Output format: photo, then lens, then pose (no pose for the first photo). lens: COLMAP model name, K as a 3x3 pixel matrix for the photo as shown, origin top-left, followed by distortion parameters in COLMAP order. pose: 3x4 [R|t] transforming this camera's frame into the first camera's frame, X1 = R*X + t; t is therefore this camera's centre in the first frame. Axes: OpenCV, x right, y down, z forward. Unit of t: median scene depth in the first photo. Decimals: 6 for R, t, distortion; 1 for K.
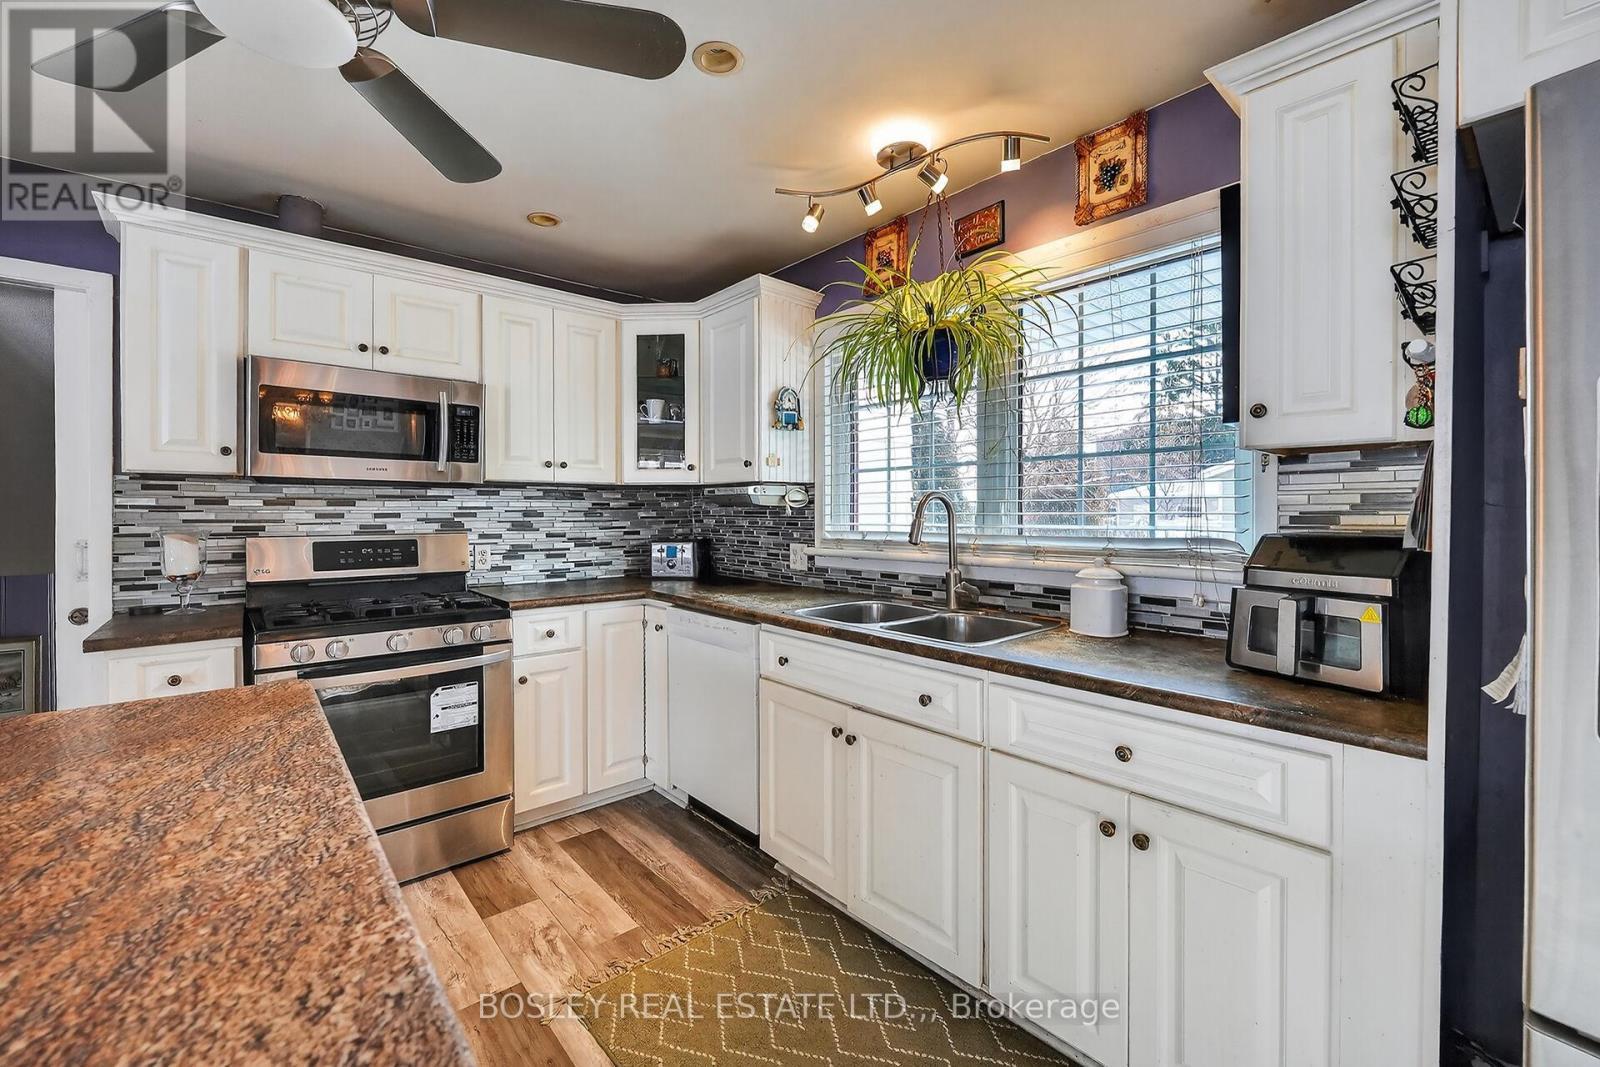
lens RADIAL K [[686.1, 0, 790.1], [0, 686.1, 513.0], [0, 0, 1]] dist [-0.003339, -0.000994]
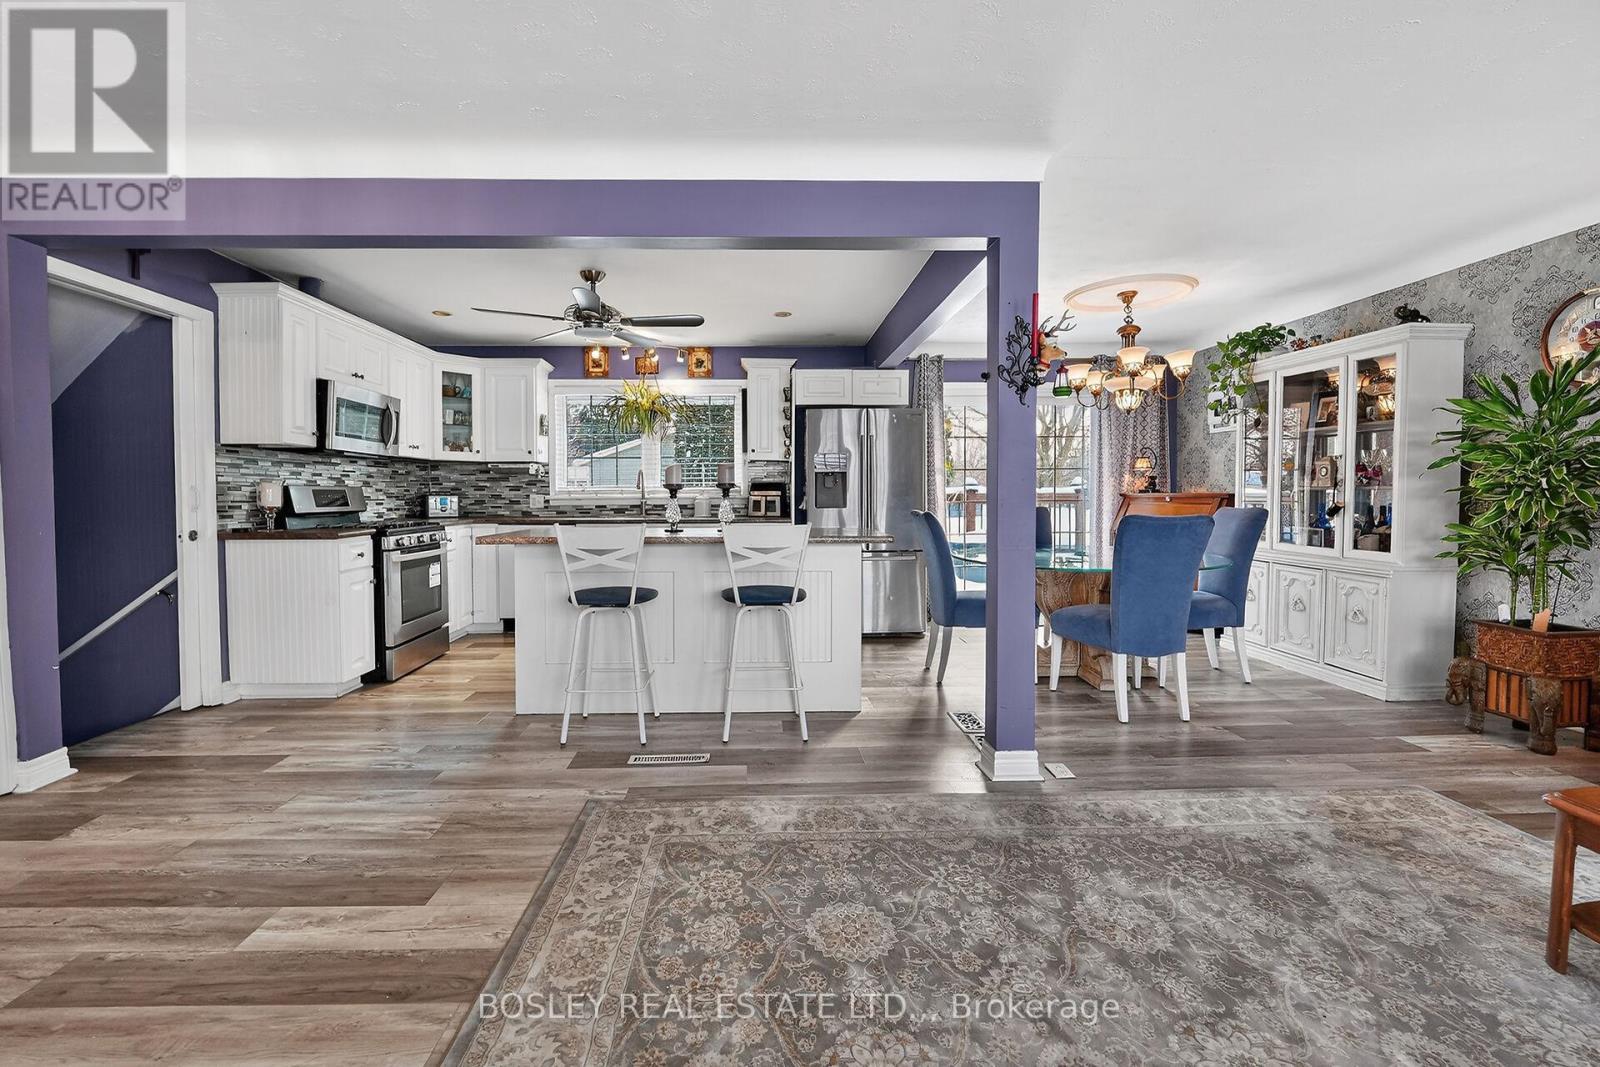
lens RADIAL K [[647.2, 0, 785.7], [0, 647.2, 509.9], [0, 0, 1]] dist [-0.000154, -0.000395]
pose [[0.614383, -0.021062, 0.788727, -1.085135], [0.004077, 0.999715, 0.023520, 0.052856], [-0.788997, -0.011235, 0.614294, -0.723823]]
